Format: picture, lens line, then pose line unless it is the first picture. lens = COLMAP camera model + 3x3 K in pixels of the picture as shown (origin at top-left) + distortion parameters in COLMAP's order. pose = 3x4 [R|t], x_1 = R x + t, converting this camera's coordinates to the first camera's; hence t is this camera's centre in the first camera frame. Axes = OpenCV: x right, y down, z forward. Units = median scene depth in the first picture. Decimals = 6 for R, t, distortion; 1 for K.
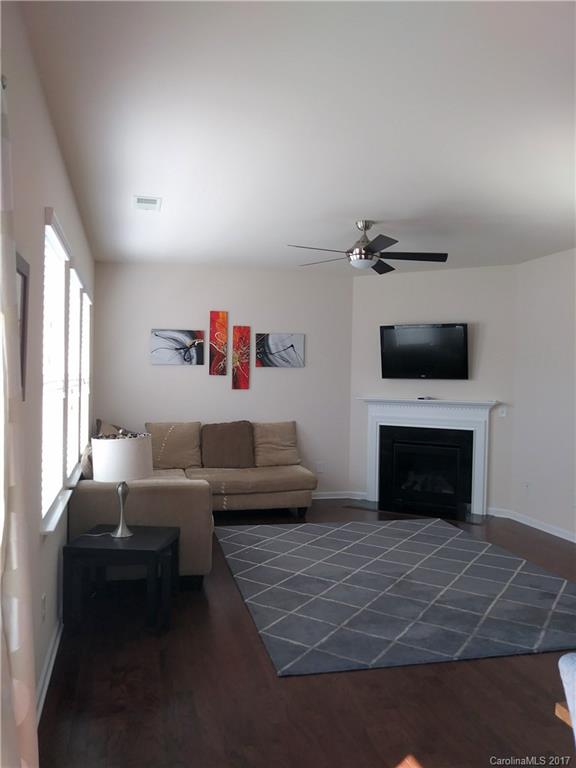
lens RADIAL K [[617.4, 0, 288.0], [0, 617.4, 384.0], [0, 0, 1]] dist [0.009558, 0.000683]
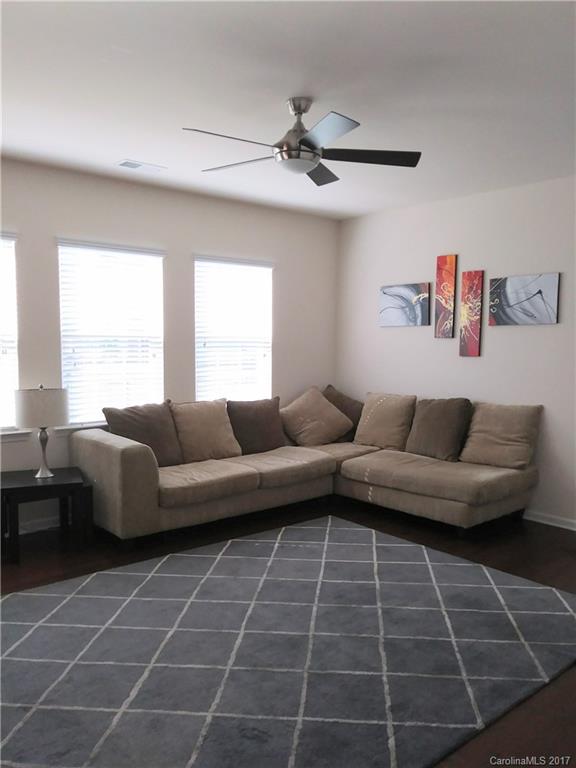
lens RADIAL K [[617.4, 0, 288.0], [0, 617.4, 384.0], [0, 0, 1]] dist [0.009558, 0.000683]
pose [[0.426048, 0.052754, -0.903161, 0.512812], [-0.010439, 0.998519, 0.053399, 0.004134], [0.904640, -0.013323, 0.425967, 0.488346]]
